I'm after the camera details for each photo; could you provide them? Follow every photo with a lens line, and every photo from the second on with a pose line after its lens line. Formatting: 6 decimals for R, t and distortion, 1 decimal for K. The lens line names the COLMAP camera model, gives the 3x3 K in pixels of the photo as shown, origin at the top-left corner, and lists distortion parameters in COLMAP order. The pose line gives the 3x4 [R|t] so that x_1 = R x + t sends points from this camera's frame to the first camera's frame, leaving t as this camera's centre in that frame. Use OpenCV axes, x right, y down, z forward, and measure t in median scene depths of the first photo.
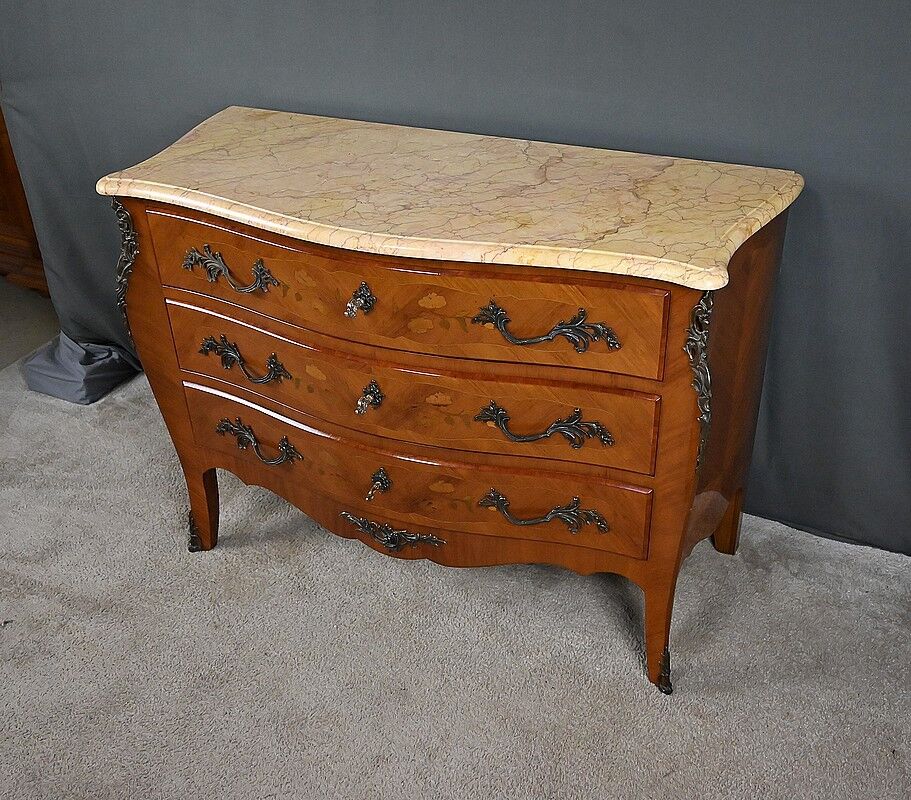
lens RADIAL K [[910.9, 0, 520.8], [0, 910.9, 331.1], [0, 0, 1]] dist [0.007523, 0.004228]
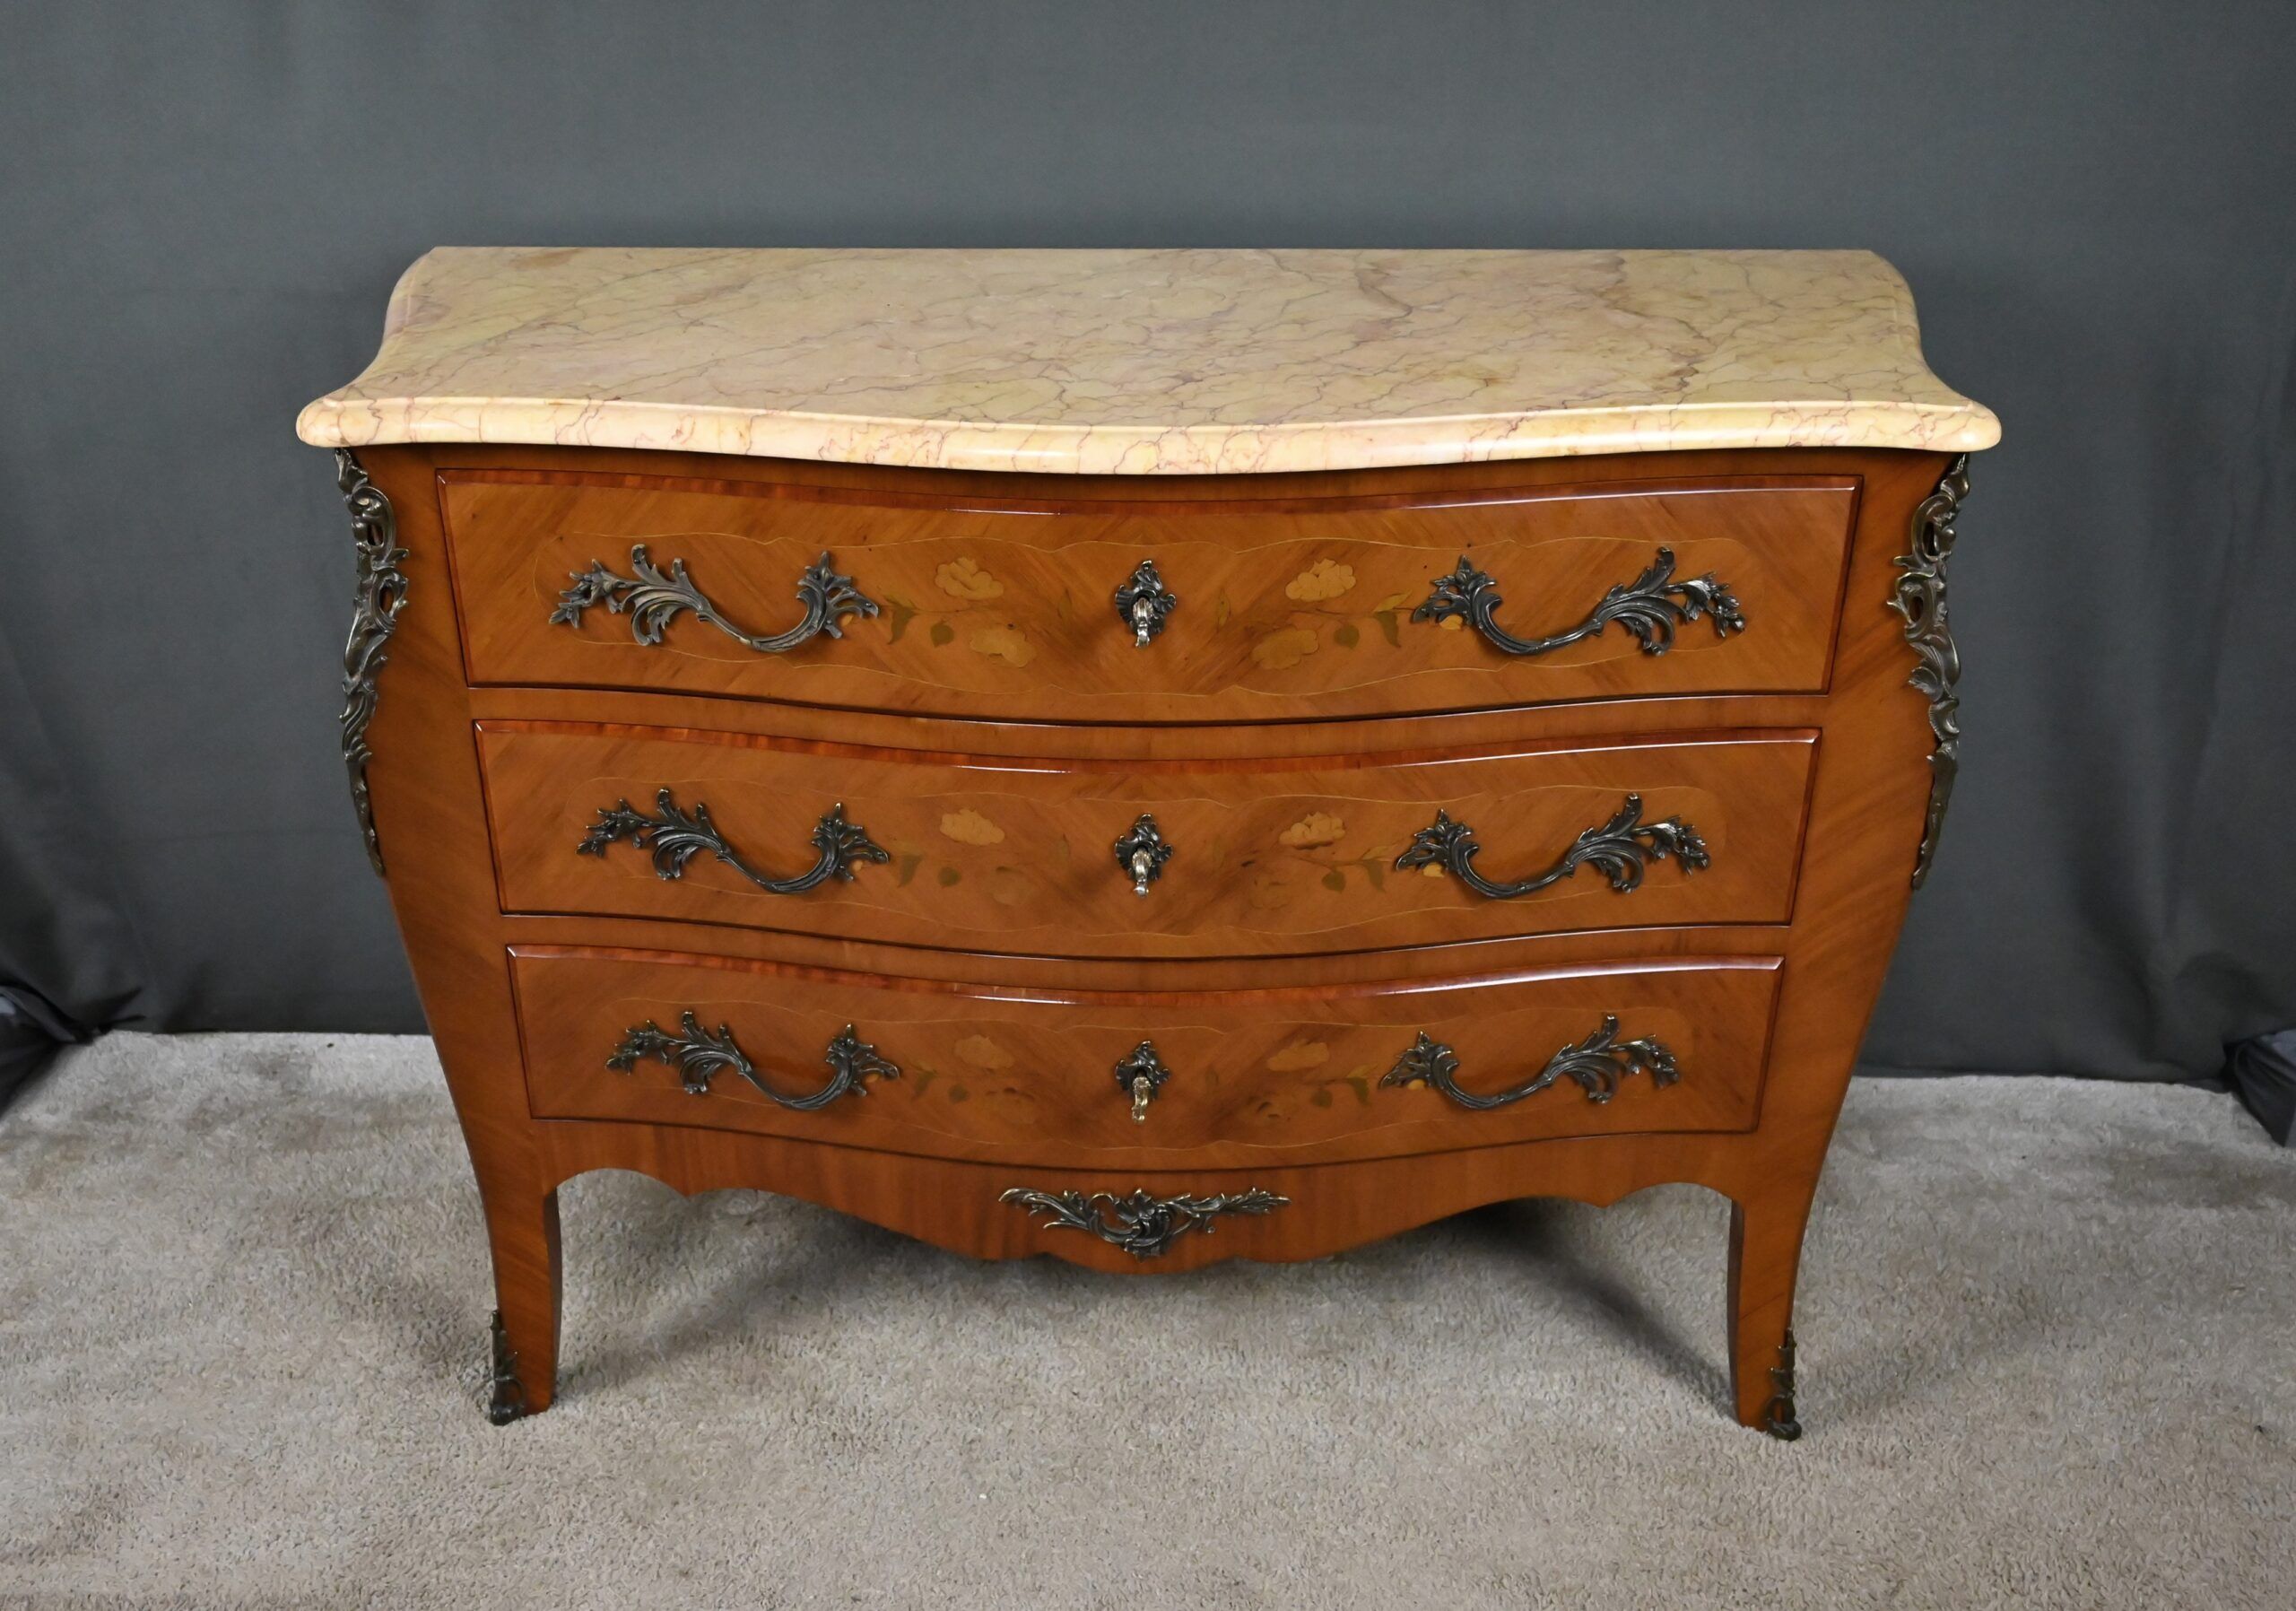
lens RADIAL K [[2143.0, 0, 1115.3], [0, 2143.0, 834.6], [0, 0, 1]] dist [0.003674, 0.006648]
pose [[0.942264, -0.155233, 0.296717, -0.455014], [0.165845, 0.986093, -0.010771, 0.070298], [-0.290918, 0.059358, 0.954905, 0.087500]]
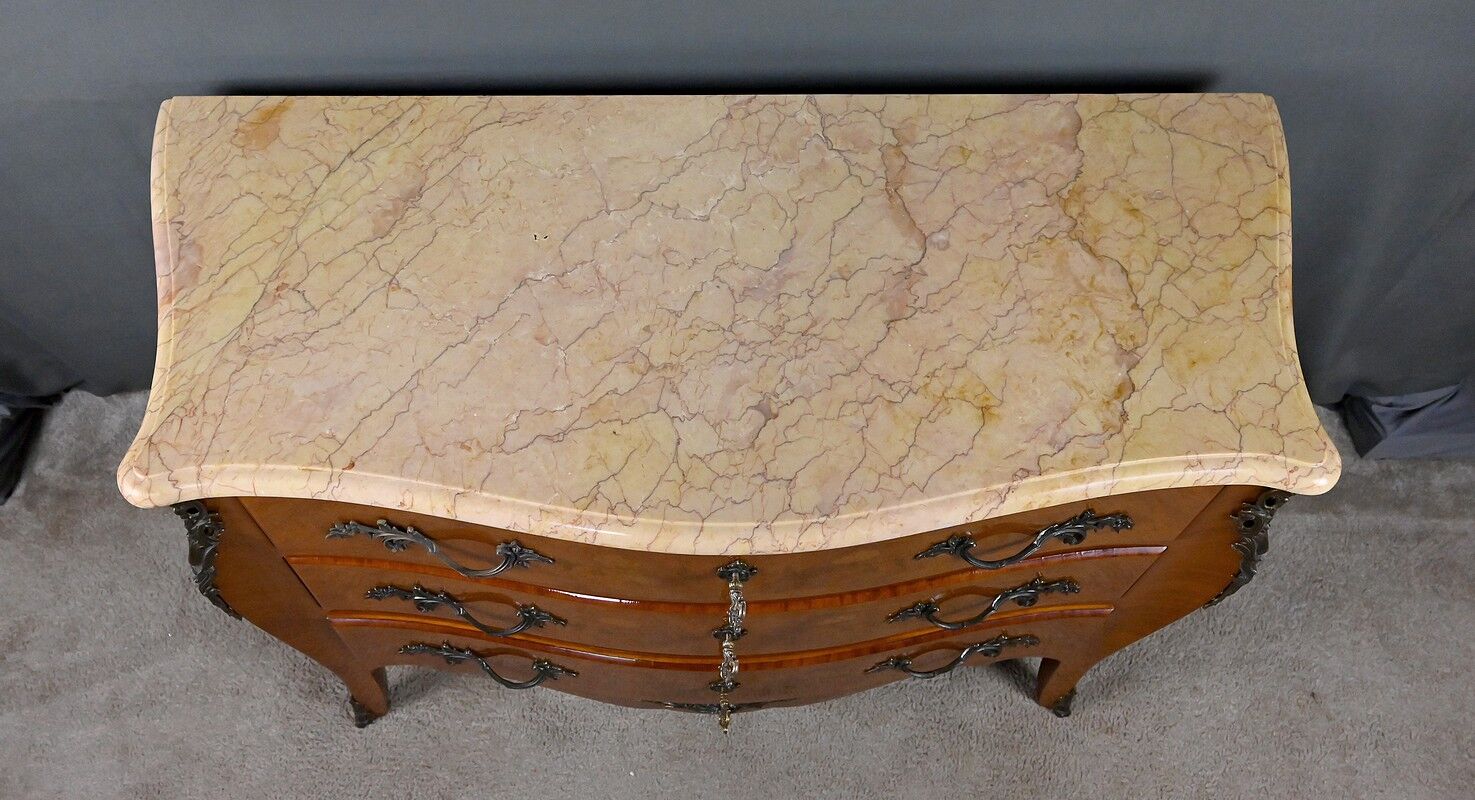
lens RADIAL K [[1168.0, 0, 701.5], [0, 1168.0, 354.0], [0, 0, 1]] dist [0.001778, 0.004044]
pose [[0.928548, -0.308229, 0.206867, -0.288502], [0.168857, 0.846994, 0.504071, -0.515415], [-0.330585, -0.433123, 0.838521, 0.399362]]
